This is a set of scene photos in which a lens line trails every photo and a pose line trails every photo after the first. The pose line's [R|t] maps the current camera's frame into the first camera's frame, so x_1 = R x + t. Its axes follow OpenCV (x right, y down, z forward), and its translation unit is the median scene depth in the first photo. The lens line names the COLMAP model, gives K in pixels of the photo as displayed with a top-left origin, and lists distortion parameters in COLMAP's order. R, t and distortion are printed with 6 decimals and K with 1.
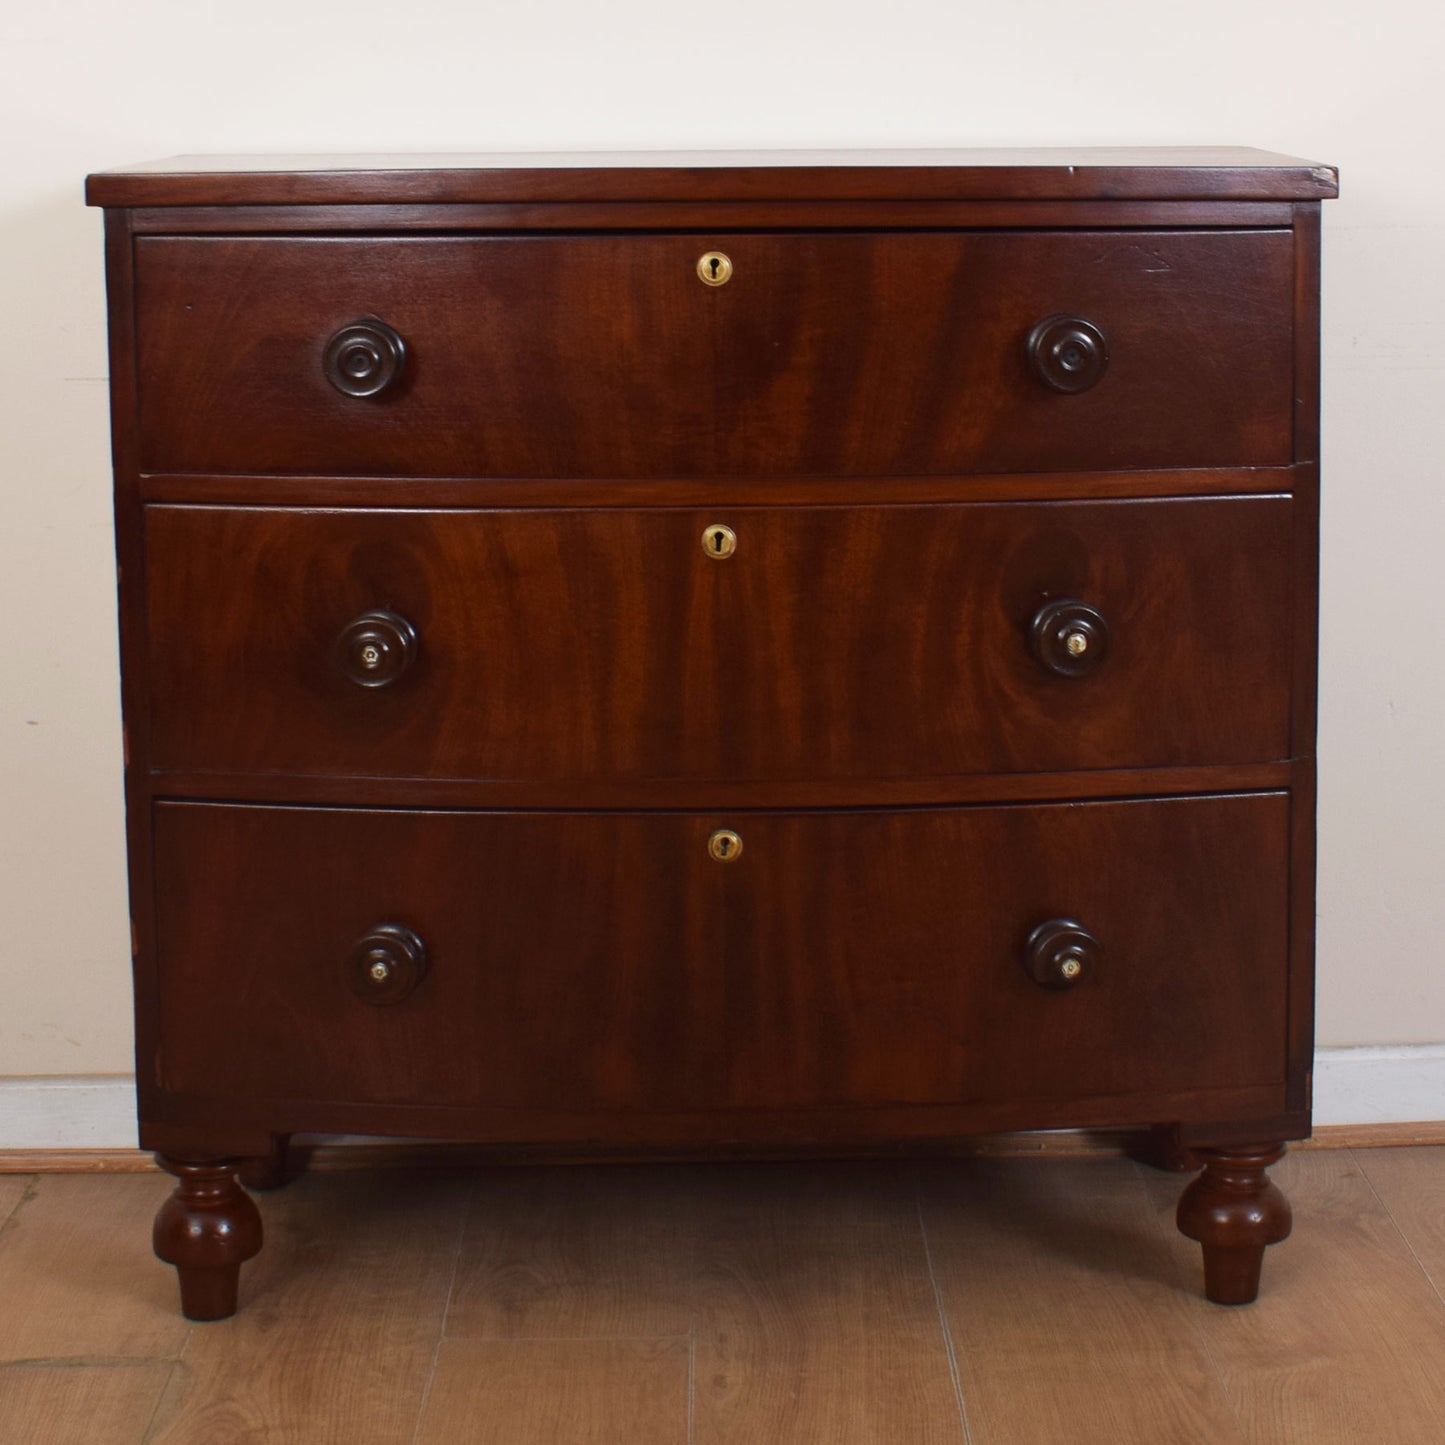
lens RADIAL K [[3324.6, 0, 727.9], [0, 3324.6, 490.9], [0, 0, 1]] dist [-0.043912, -0.202180]
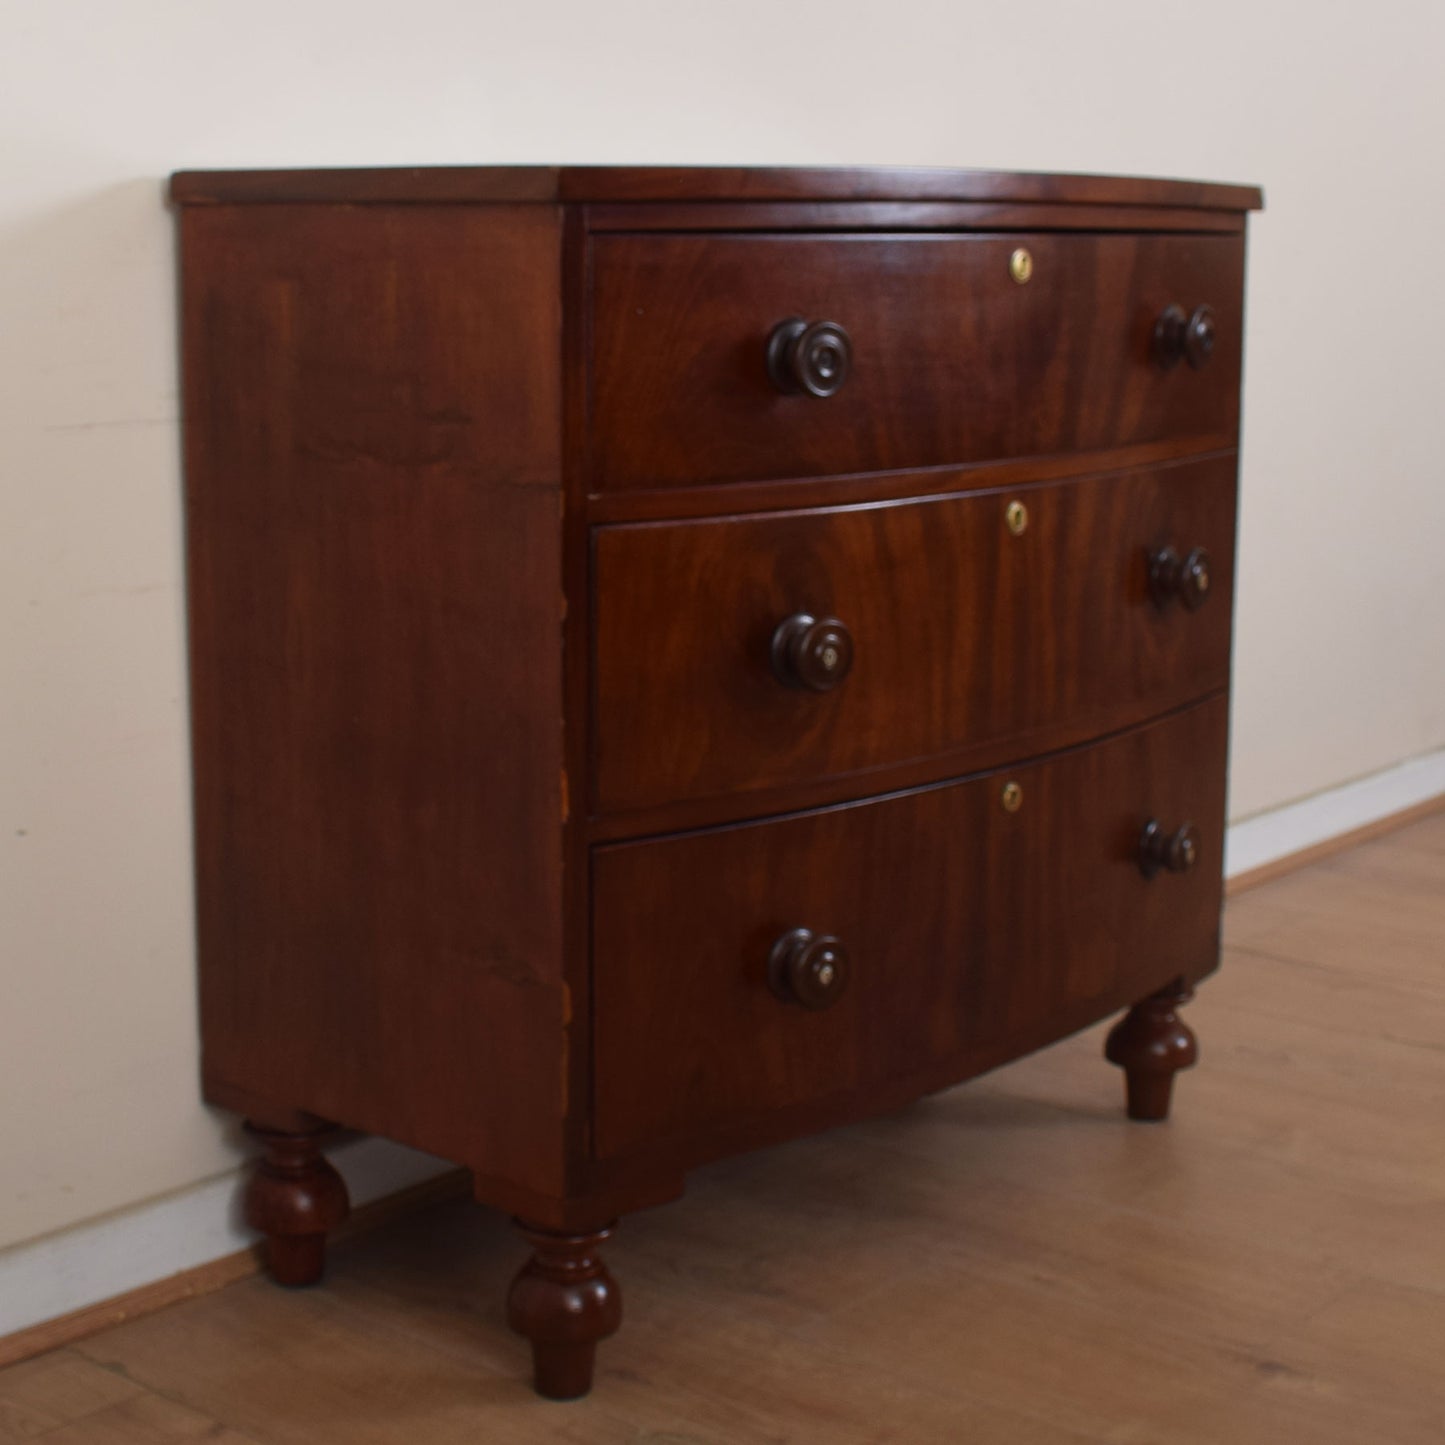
lens RADIAL K [[2747.9, 0, 718.3], [0, 2747.9, 592.4], [0, 0, 1]] dist [-0.055504, -0.154885]
pose [[0.650488, -0.095239, 0.753522, -0.736485], [0.080788, 0.995155, 0.056038, -0.018397], [-0.755208, 0.024423, 0.655030, 0.480717]]
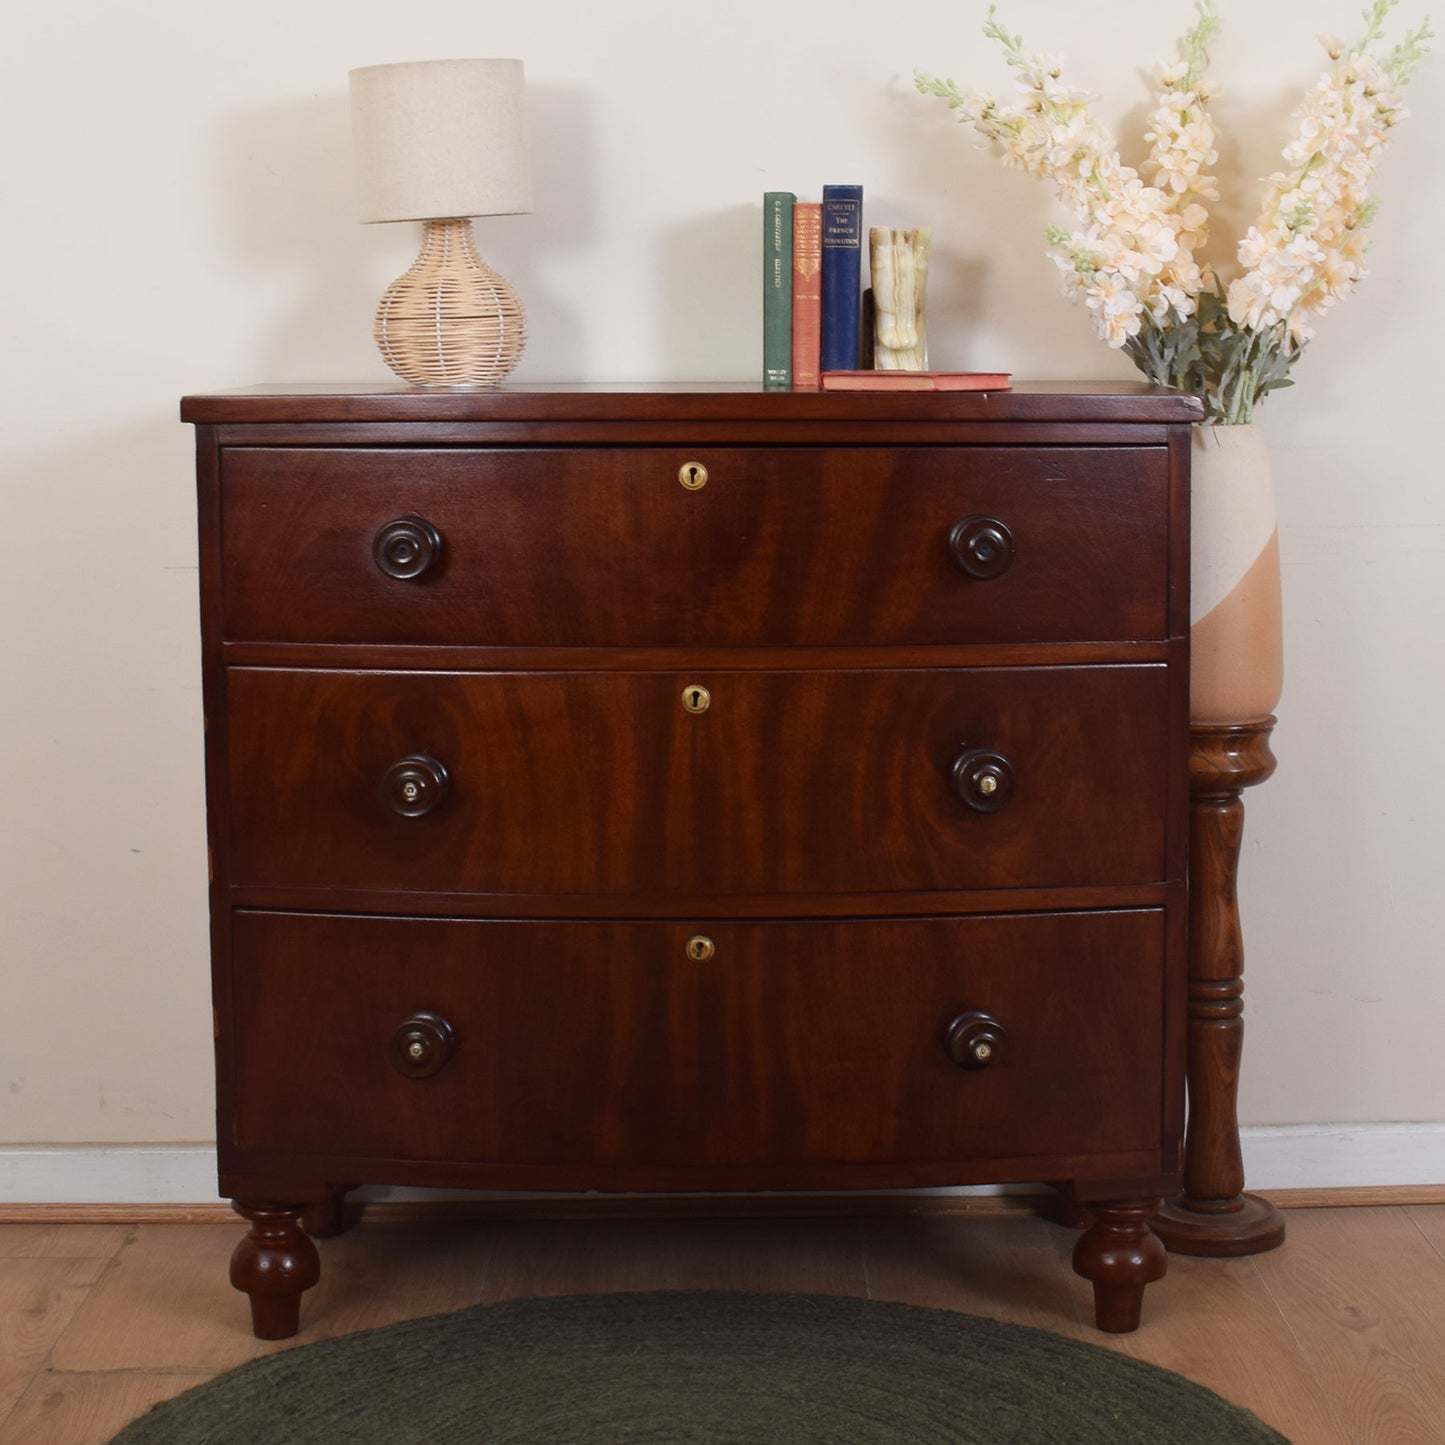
lens RADIAL K [[2842.2, 0, 721.3], [0, 2842.2, 659.5], [0, 0, 1]] dist [-0.037128, -0.190597]
pose [[0.999961, 0.005581, -0.006895, 0.013621], [-0.005652, 0.999932, -0.010238, 0.011156], [0.006838, 0.010277, 0.999924, -0.044486]]
